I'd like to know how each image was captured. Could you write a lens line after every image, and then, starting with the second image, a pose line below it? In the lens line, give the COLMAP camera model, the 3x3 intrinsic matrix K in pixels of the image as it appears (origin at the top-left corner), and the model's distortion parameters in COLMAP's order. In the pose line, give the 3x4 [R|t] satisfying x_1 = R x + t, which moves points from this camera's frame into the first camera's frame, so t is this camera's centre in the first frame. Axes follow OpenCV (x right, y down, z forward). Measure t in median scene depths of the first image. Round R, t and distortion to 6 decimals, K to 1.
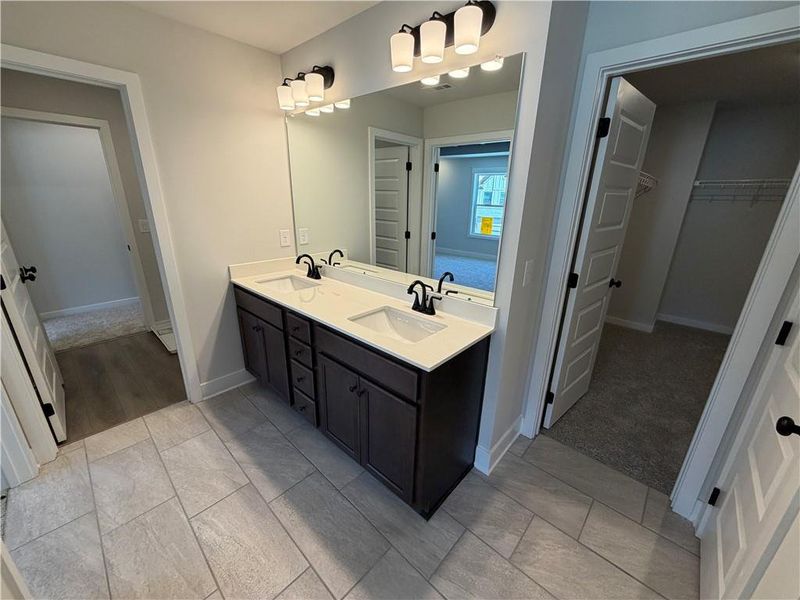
lens RADIAL K [[312.5, 0, 399.1], [0, 312.5, 296.7], [0, 0, 1]] dist [-0.001485, -0.000186]
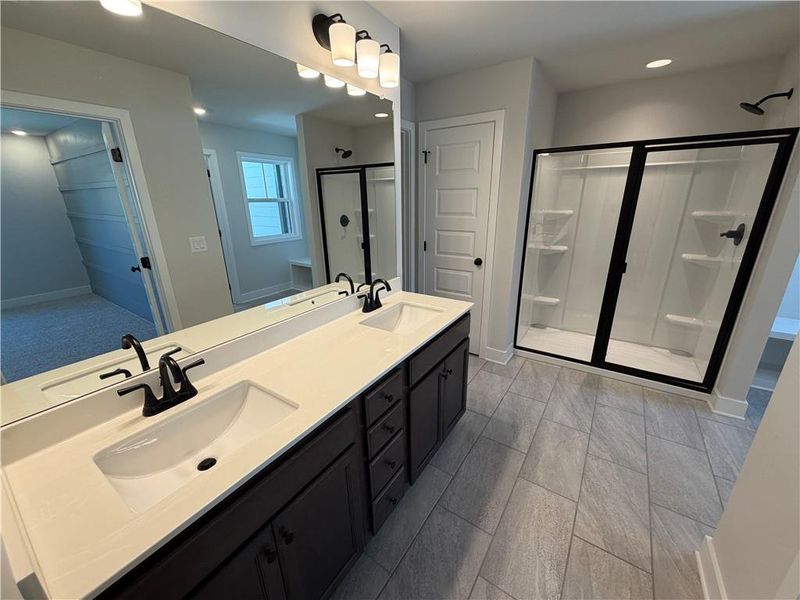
lens RADIAL K [[320.7, 0, 400.0], [0, 320.7, 300.0], [0, 0, 1]] dist [-0.000282, -0.000108]
pose [[-0.145901, -0.300048, 0.942701, -0.985649], [0.319702, 0.887469, 0.331948, -0.314599], [-0.936218, 0.349815, -0.033557, 0.980705]]
